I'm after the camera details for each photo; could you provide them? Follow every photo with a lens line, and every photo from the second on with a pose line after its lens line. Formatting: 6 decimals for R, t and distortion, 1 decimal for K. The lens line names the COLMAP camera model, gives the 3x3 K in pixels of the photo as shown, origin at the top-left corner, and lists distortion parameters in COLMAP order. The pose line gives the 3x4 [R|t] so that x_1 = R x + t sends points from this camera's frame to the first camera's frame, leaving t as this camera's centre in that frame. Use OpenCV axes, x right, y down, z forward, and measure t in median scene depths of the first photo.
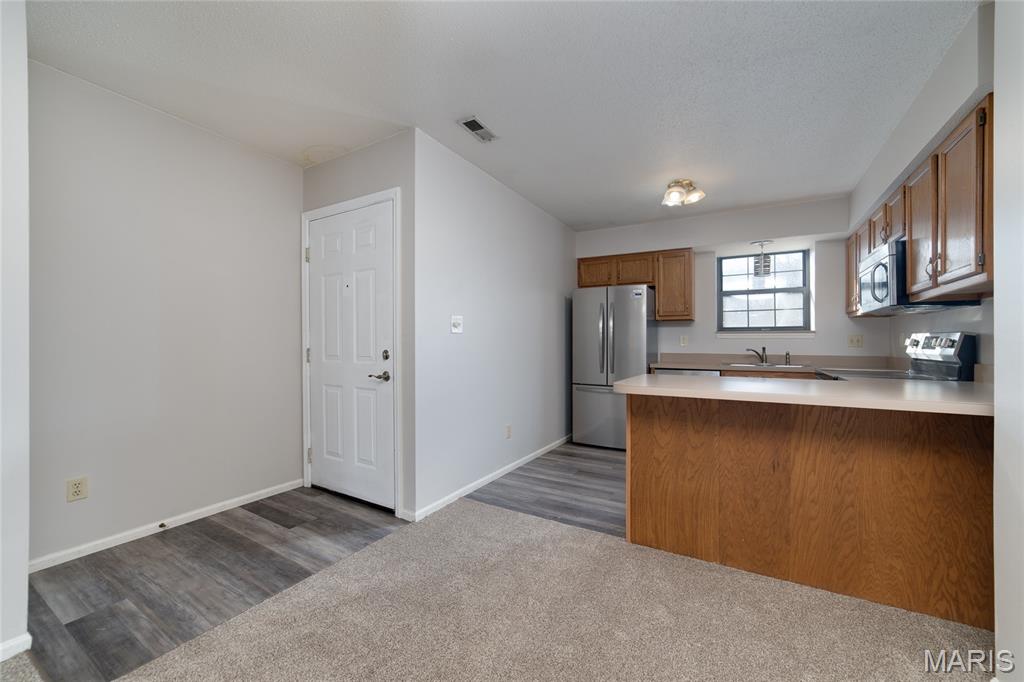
lens RADIAL K [[402.5, 0, 512.0], [0, 402.5, 341.0], [0, 0, 1]] dist [-0.001848, -0.000021]
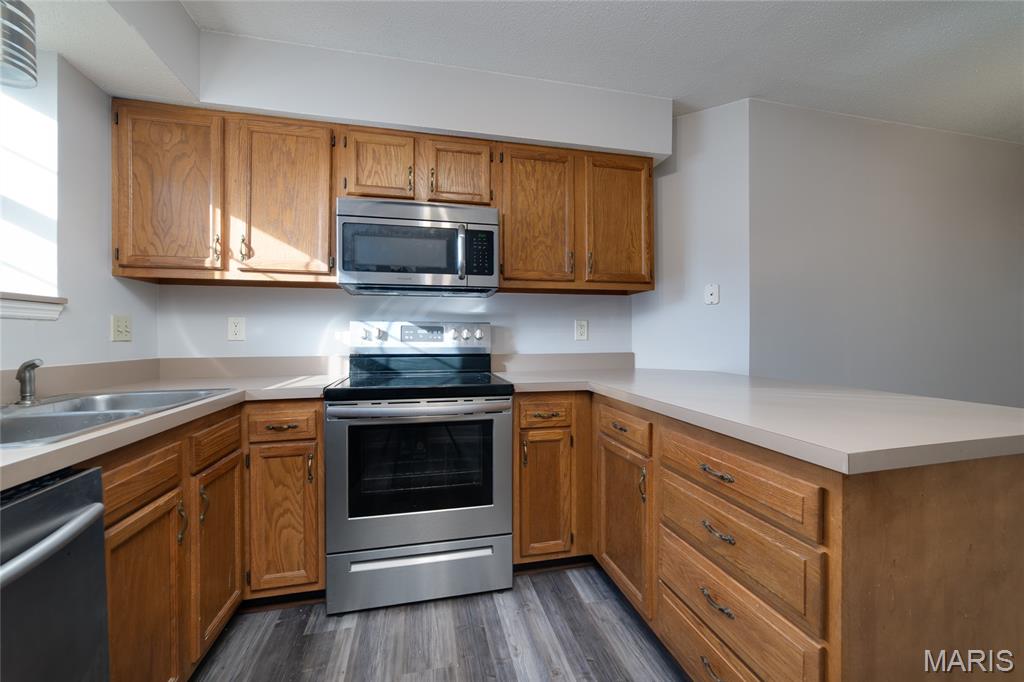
lens RADIAL K [[402.5, 0, 512.0], [0, 402.5, 341.0], [0, 0, 1]] dist [-0.001848, -0.000021]
pose [[-0.689425, -0.016350, 0.724172, 0.232684], [-0.010228, 0.999865, 0.012837, 0.005434], [-0.724284, 0.001443, -0.689500, 1.112170]]
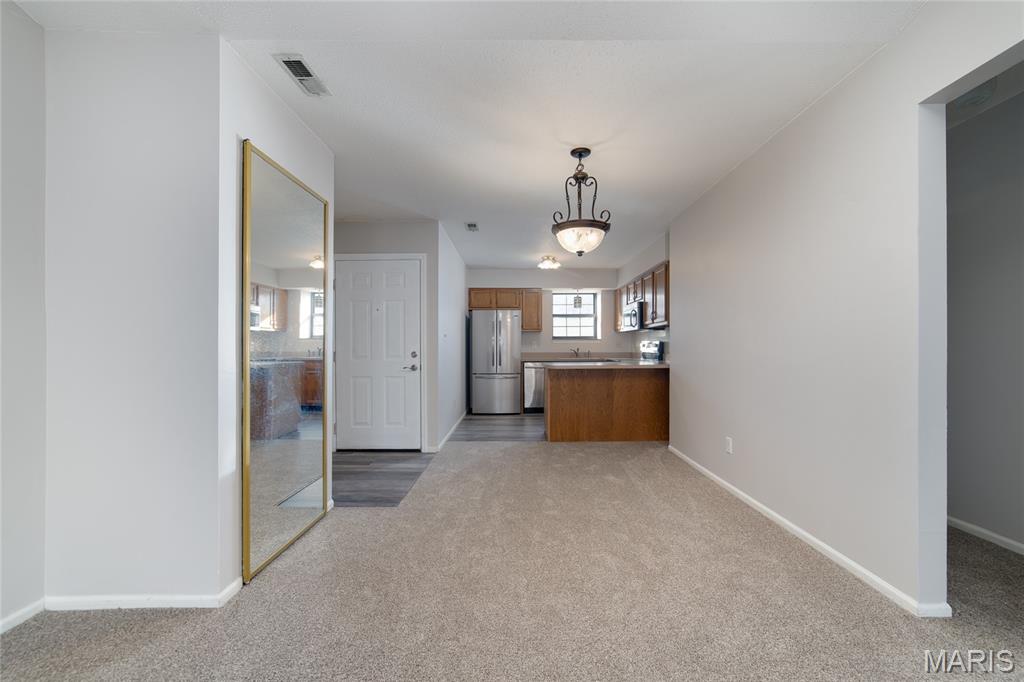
lens RADIAL K [[416.2, 0, 513.4], [0, 416.2, 346.1], [0, 0, 1]] dist [-0.000564, -0.000021]
pose [[0.863841, -0.006218, 0.503726, -0.642916], [0.004771, 0.999980, 0.004162, -0.003781], [-0.503742, -0.001192, 0.863853, -0.515421]]
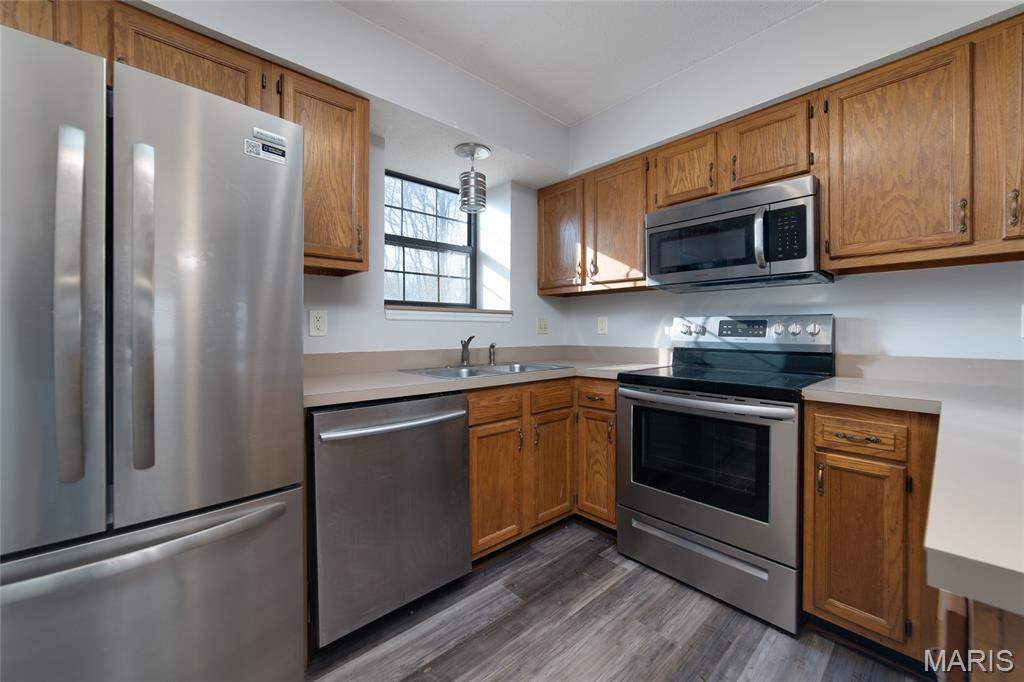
lens RADIAL K [[402.6, 0, 518.8], [0, 402.6, 337.4], [0, 0, 1]] dist [-0.000619, 0.000239]
pose [[0.291871, -0.023502, 0.956169, 0.113330], [-0.004094, 0.999658, 0.025820, 0.002494], [-0.956449, -0.011451, 0.291675, 0.916380]]
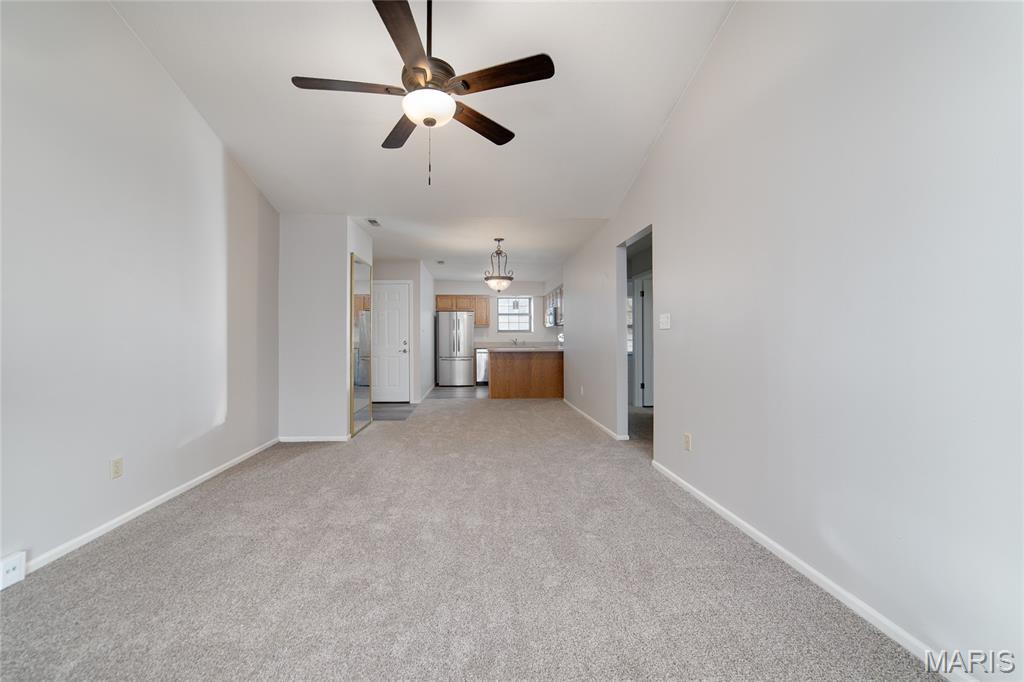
lens RADIAL K [[435.8, 0, 489.7], [0, 435.8, 340.3], [0, 0, 1]] dist [-0.000321, 0.000005]
pose [[0.844440, -0.011875, 0.535518, -1.079256], [0.006202, 0.999904, 0.012392, -0.010626], [-0.535614, -0.007144, 0.844433, -1.330259]]
